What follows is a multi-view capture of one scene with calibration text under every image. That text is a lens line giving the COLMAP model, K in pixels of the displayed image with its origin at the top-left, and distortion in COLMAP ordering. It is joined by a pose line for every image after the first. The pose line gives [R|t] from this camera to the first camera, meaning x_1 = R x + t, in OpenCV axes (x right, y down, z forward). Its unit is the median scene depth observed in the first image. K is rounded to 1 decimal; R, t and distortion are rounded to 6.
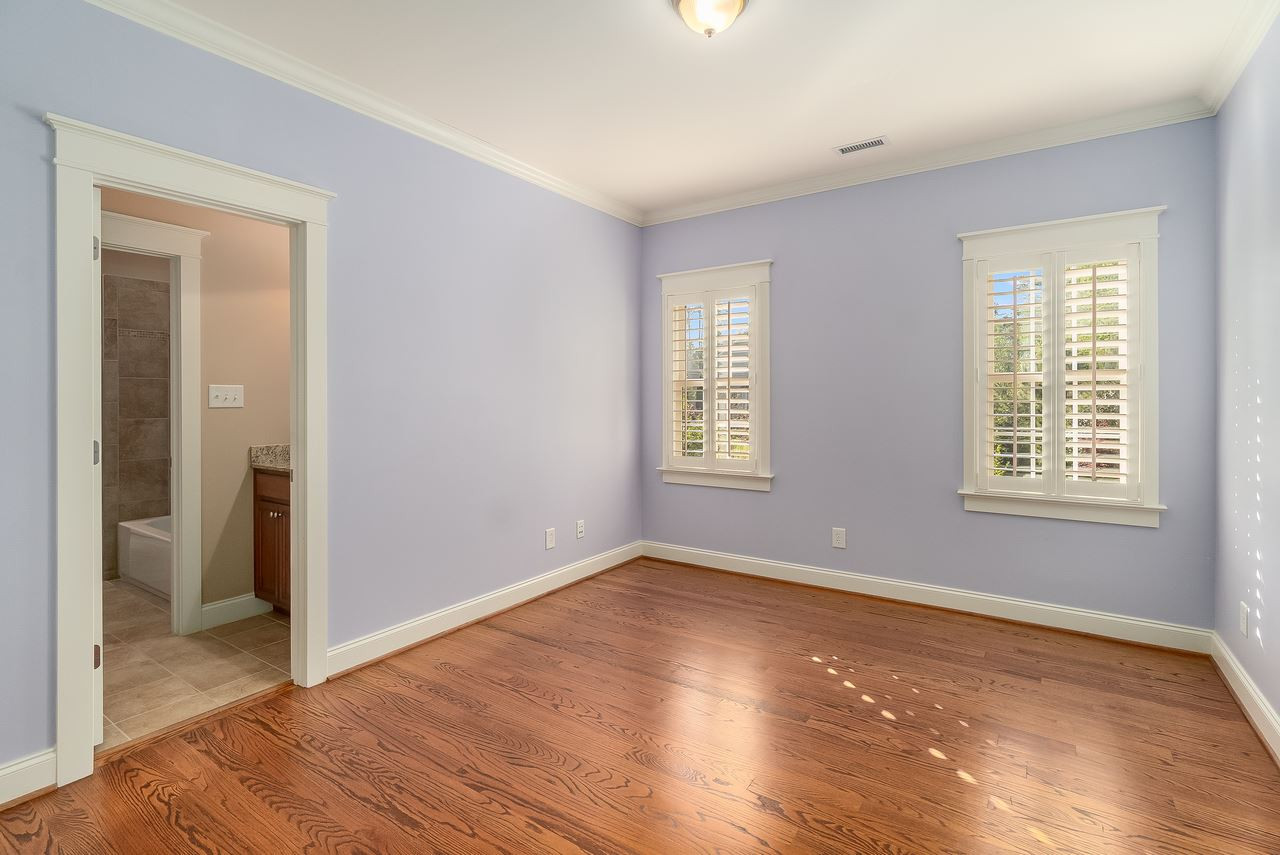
lens RADIAL K [[596.2, 0, 639.8], [0, 596.2, 405.4], [0, 0, 1]] dist [0.000357, 0.000121]
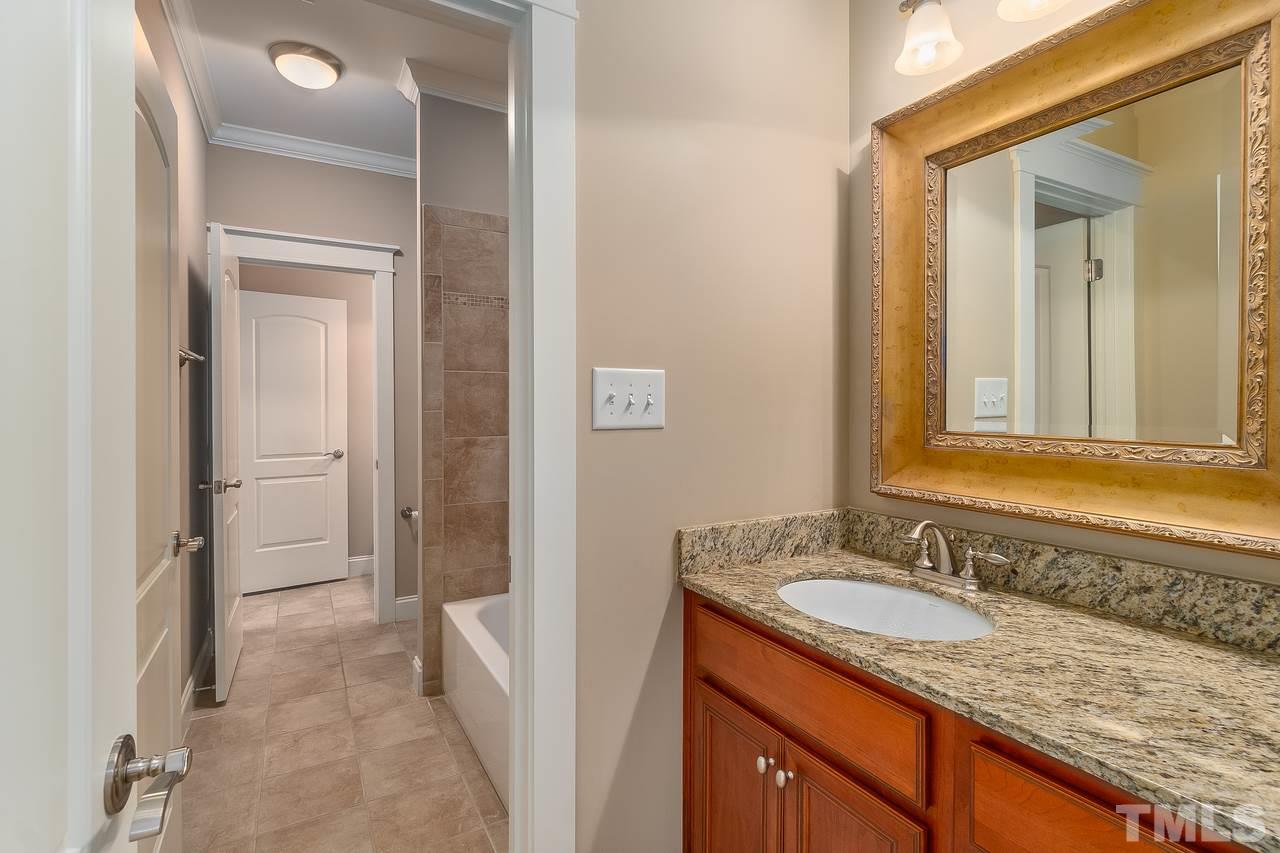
lens RADIAL K [[596.2, 0, 639.8], [0, 596.2, 404.4], [0, 0, 1]] dist [0.000357, 0.000121]
pose [[0.898734, -0.002959, -0.438484, -0.420901], [-0.001745, 0.999945, -0.010325, -0.005955], [0.438491, 0.010044, 0.898680, 0.535549]]
